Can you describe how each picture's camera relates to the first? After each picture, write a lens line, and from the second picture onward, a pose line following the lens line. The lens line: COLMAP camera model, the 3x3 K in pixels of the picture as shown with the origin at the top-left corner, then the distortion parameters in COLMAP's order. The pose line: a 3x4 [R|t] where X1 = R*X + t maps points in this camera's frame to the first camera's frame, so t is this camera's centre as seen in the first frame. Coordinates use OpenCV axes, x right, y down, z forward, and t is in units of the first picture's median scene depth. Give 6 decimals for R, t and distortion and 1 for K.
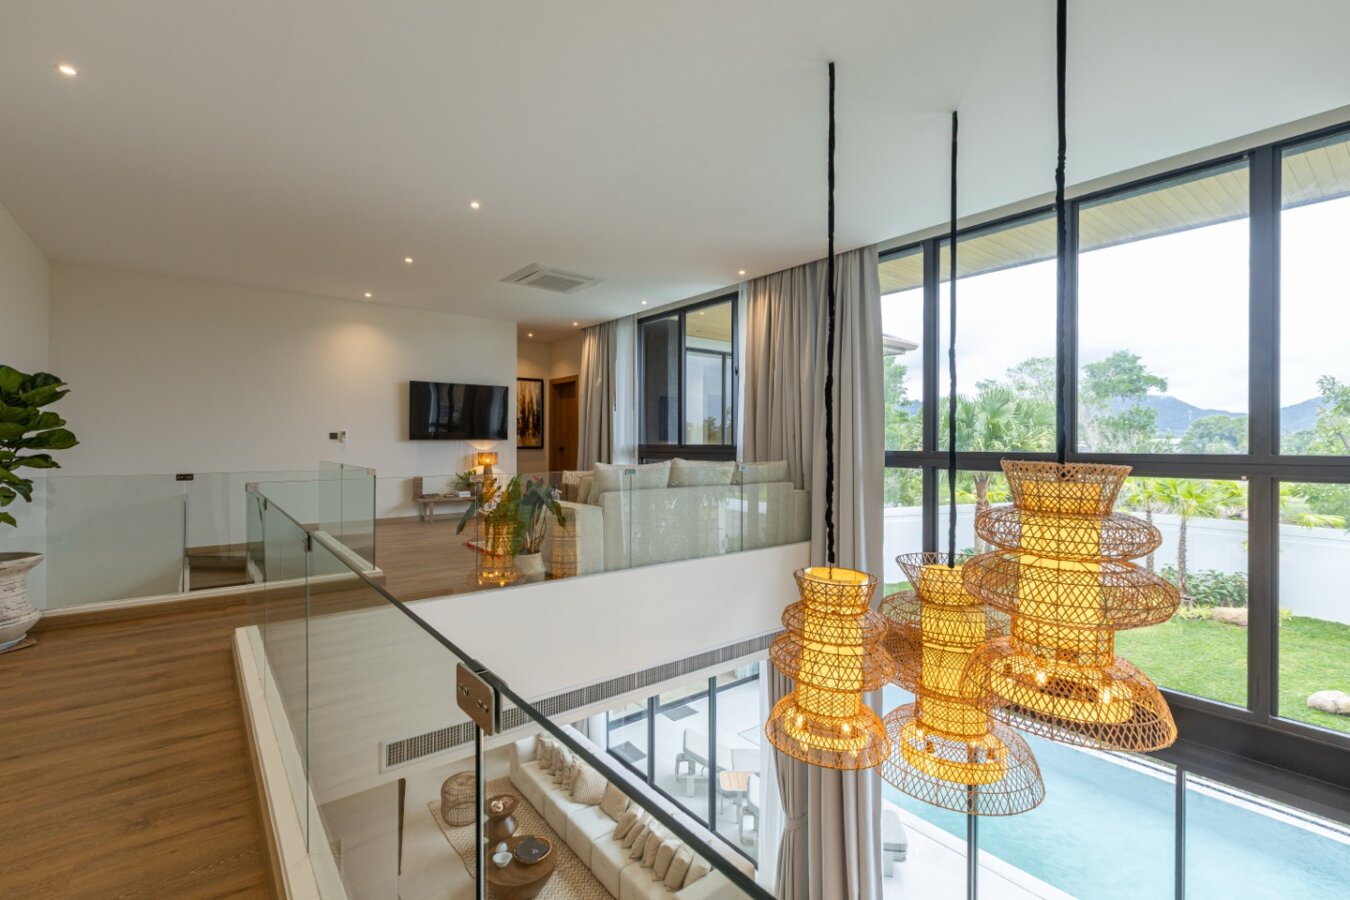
lens RADIAL K [[608.4, 0, 675.3], [0, 608.4, 446.5], [0, 0, 1]] dist [0.001614, -0.000314]
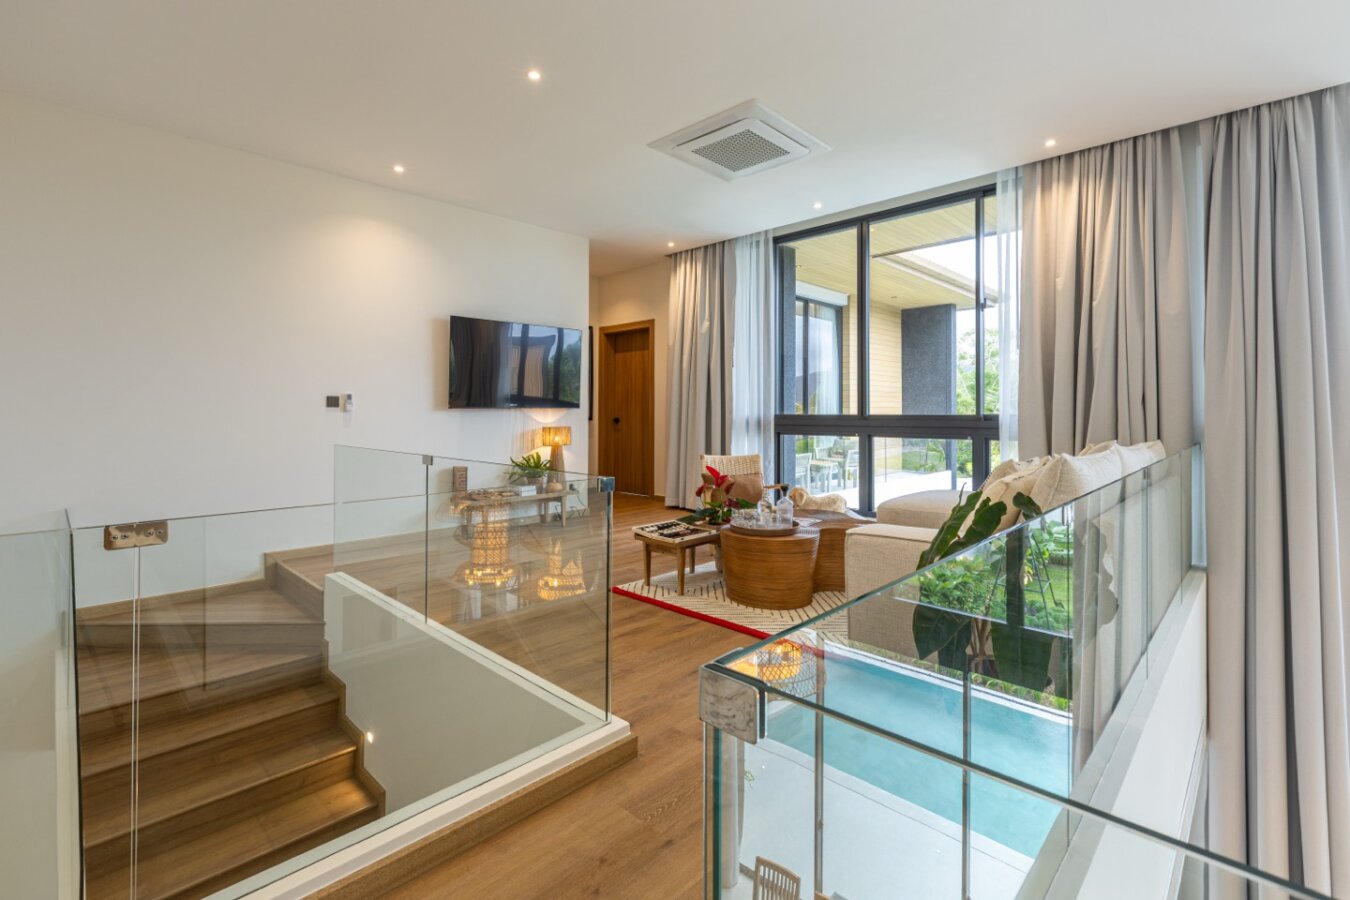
lens RADIAL K [[608.4, 0, 668.0], [0, 608.4, 409.6], [0, 0, 1]] dist [0.001614, -0.000314]
pose [[0.991510, -0.001391, 0.130025, -0.276355], [0.002765, 0.999942, -0.010391, -0.002030], [-0.130003, 0.010662, 0.991456, 0.318744]]
